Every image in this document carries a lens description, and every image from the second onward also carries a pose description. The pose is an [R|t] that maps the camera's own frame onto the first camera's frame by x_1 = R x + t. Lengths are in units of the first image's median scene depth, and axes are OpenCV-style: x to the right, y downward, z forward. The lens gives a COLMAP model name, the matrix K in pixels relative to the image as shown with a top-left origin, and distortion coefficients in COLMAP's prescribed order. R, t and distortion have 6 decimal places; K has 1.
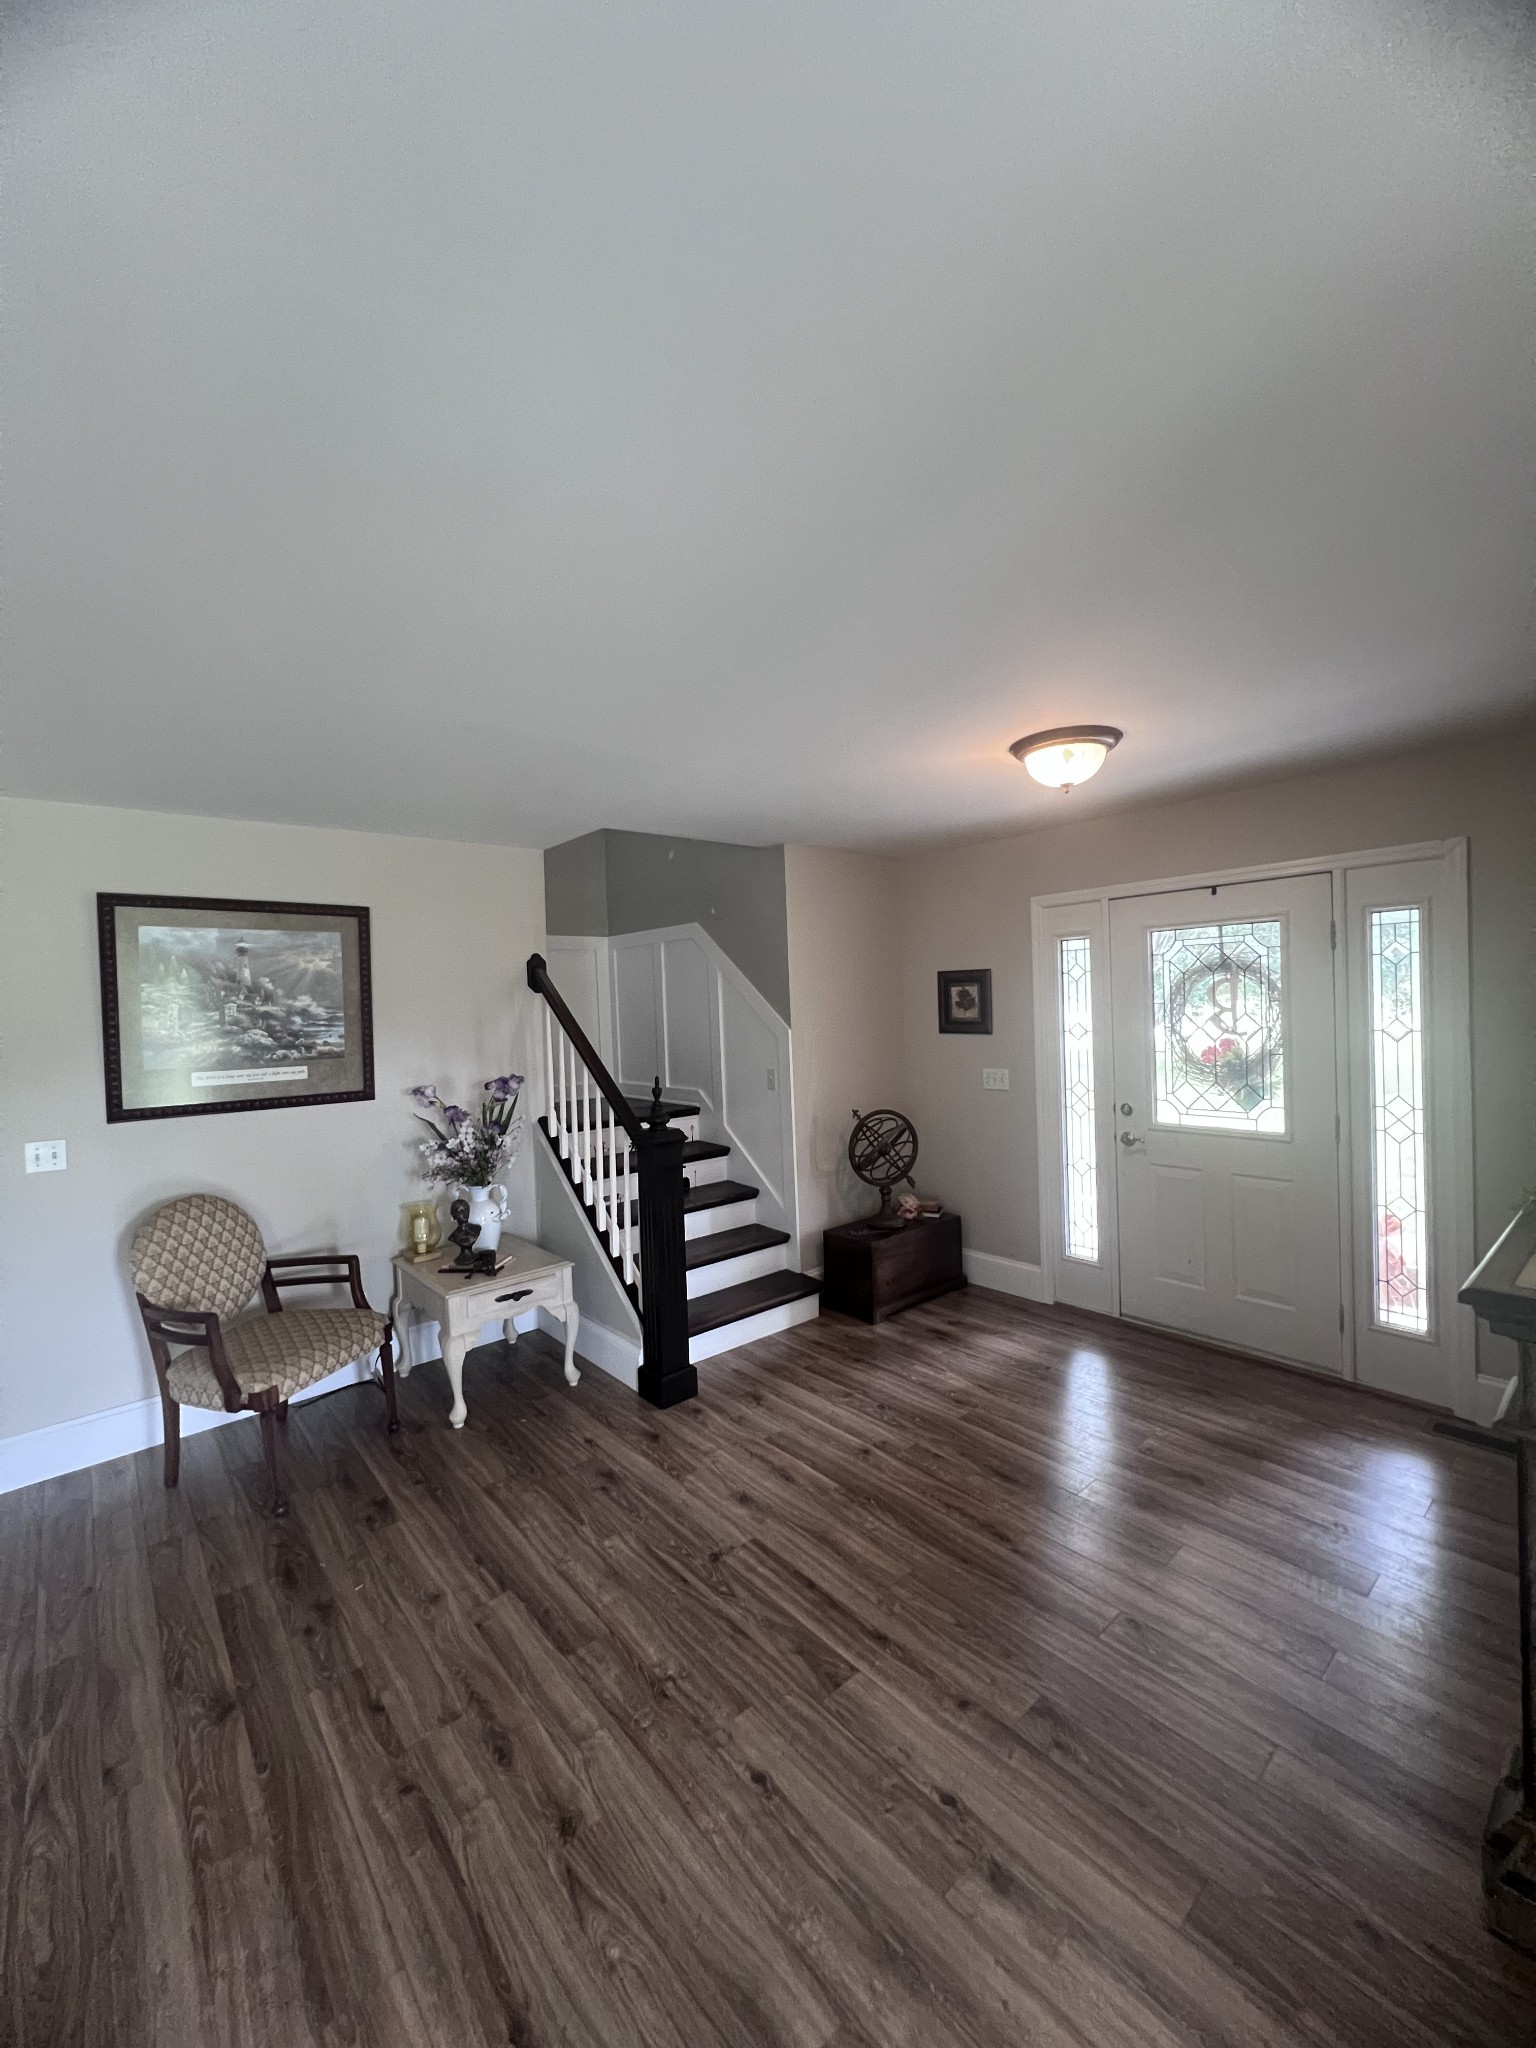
lens RADIAL K [[813.7, 0, 768.0], [0, 813.7, 1024.0], [0, 0, 1]] dist [0.001298, 0.000150]
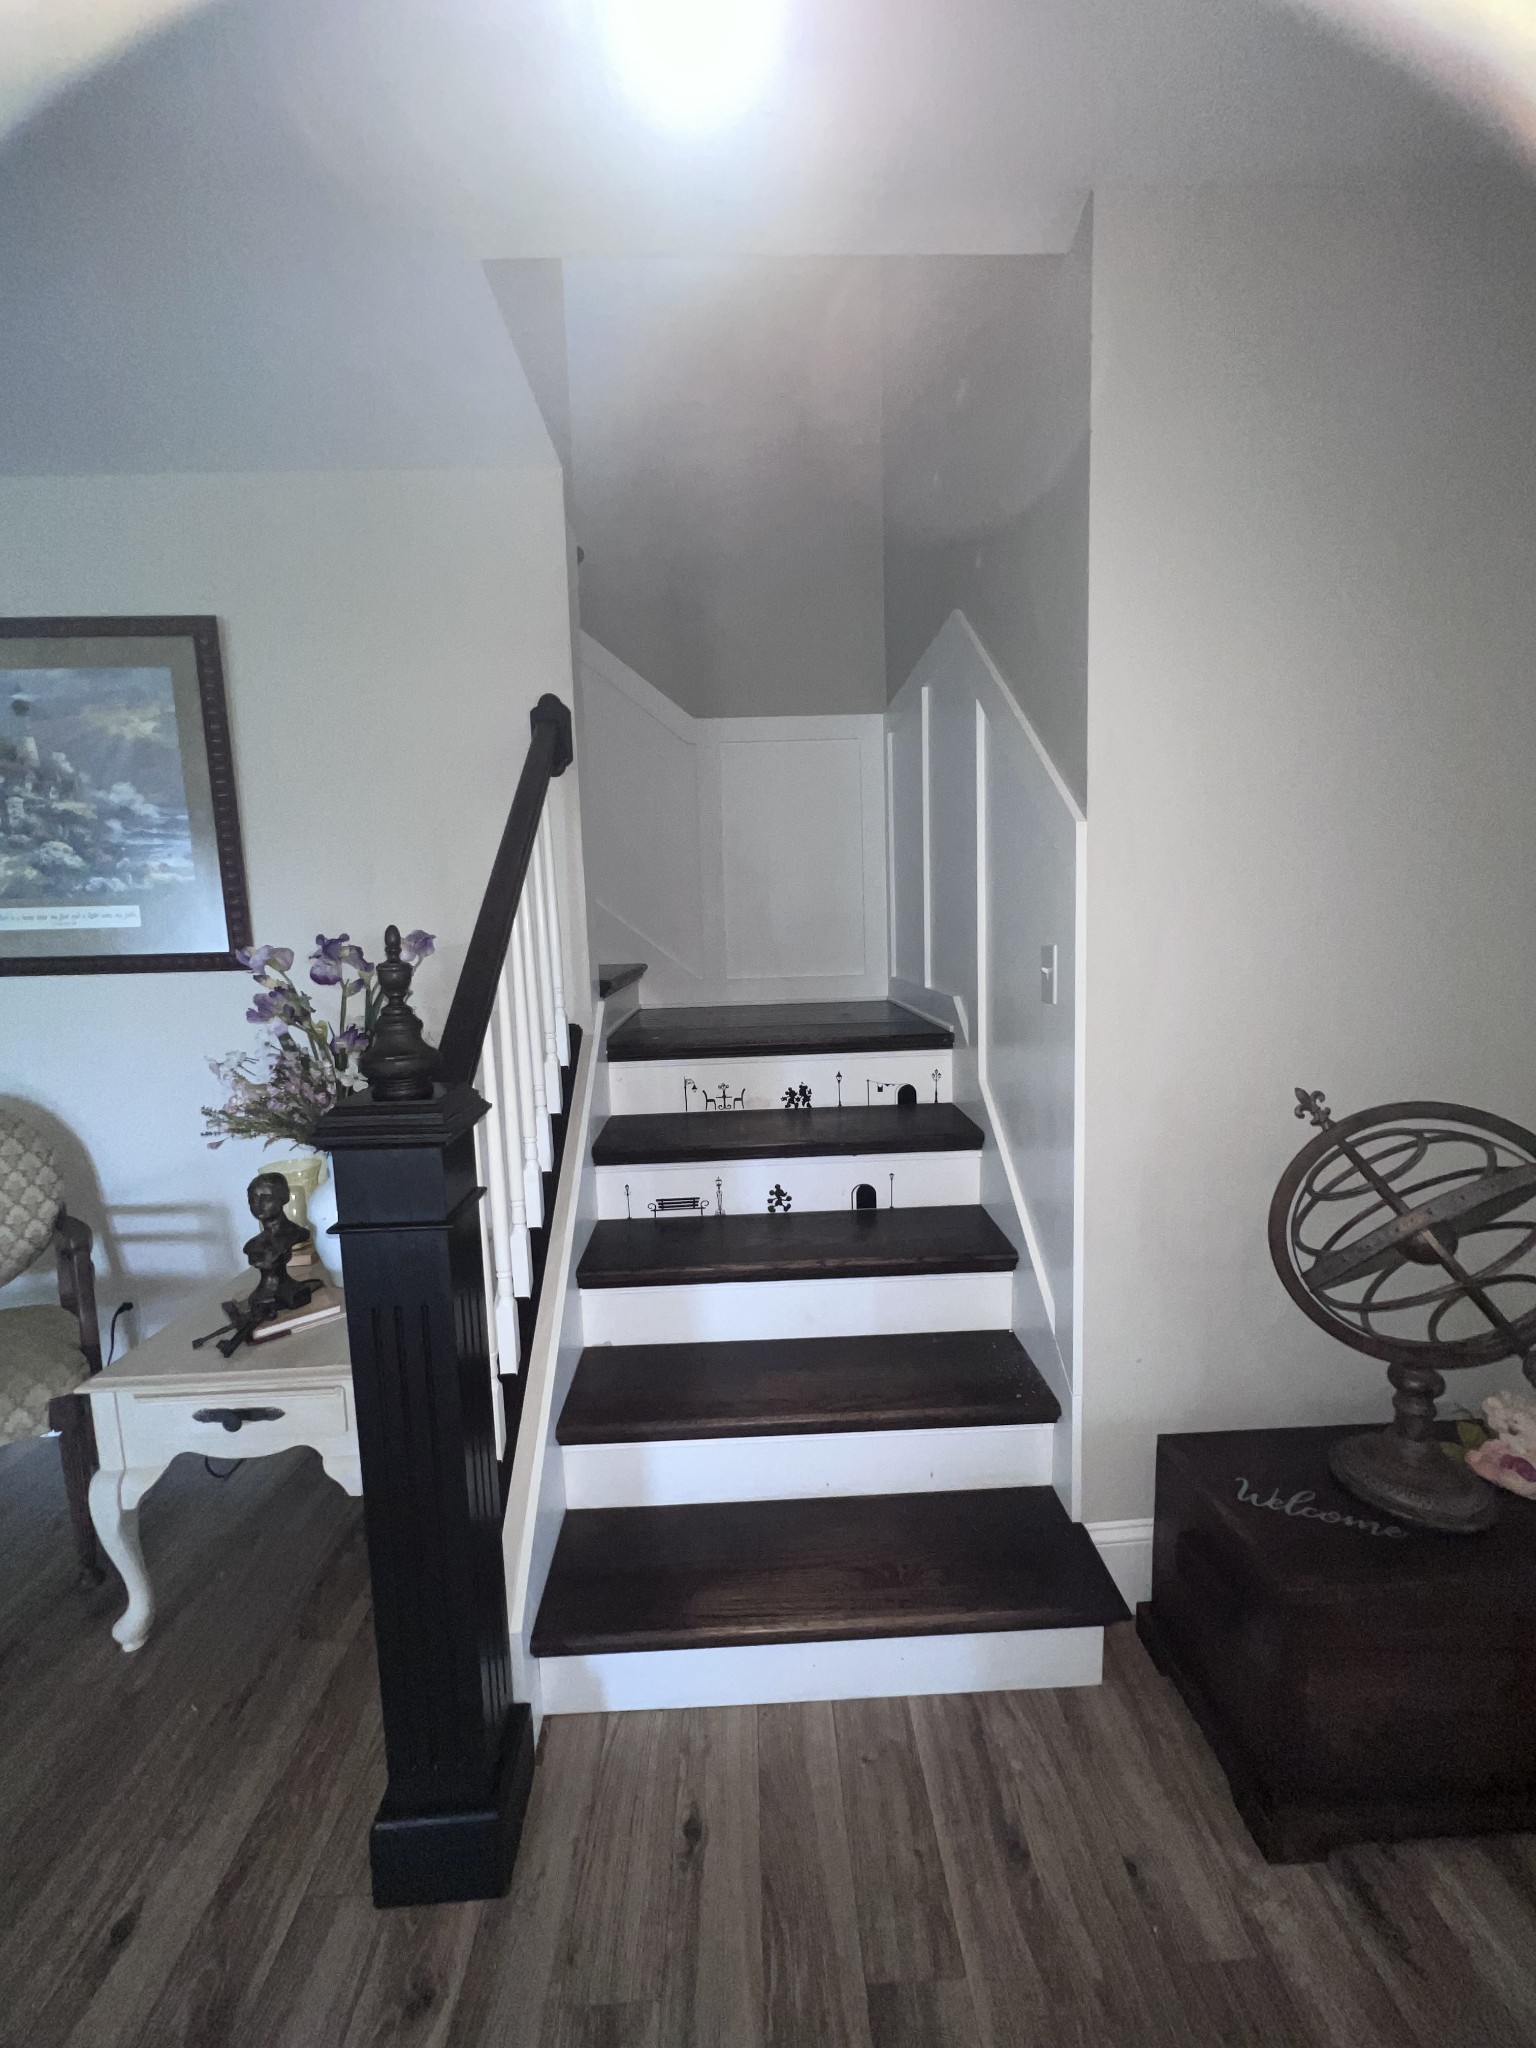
lens RADIAL K [[813.7, 0, 768.0], [0, 813.7, 1024.0], [0, 0, 1]] dist [0.001298, 0.000150]
pose [[0.783252, 0.083332, -0.616094, 0.162552], [-0.012358, 0.992867, 0.118584, 0.059555], [0.621581, -0.085268, 0.778695, 0.792965]]
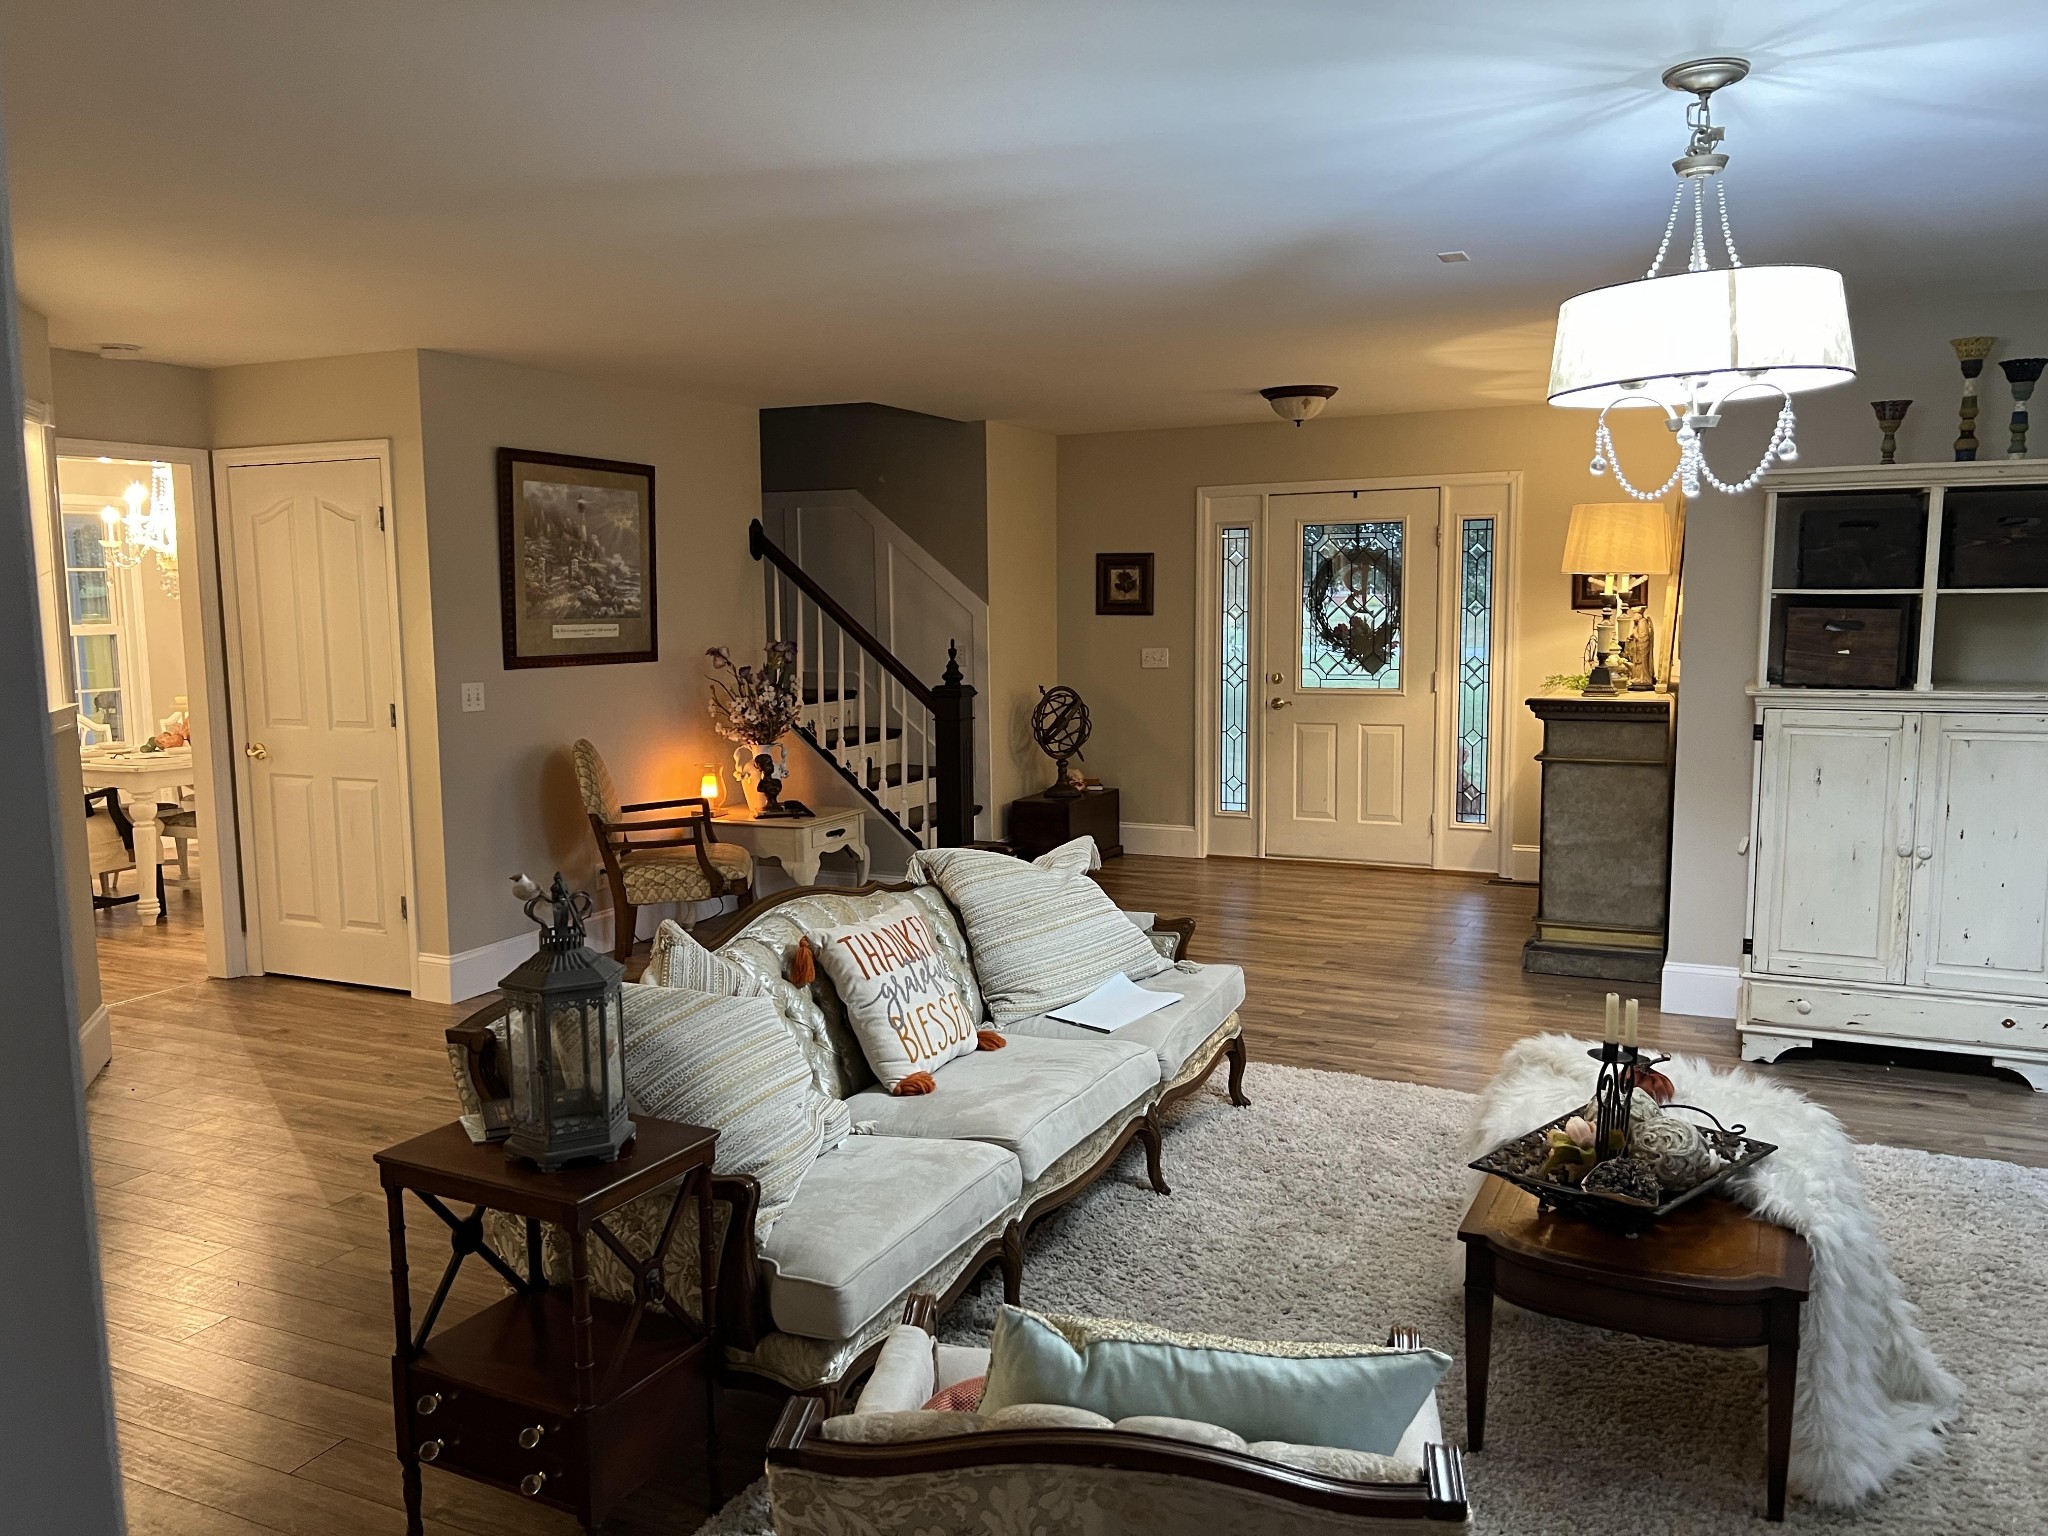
lens RADIAL K [[1498.4, 0, 1024.0], [0, 1498.4, 768.0], [0, 0, 1]] dist [0.008904, -0.000006]
pose [[0.910779, -0.020992, 0.412360, -0.856346], [-0.011293, 0.997067, 0.075702, 0.081302], [-0.412740, -0.073604, 0.907870, -0.893444]]
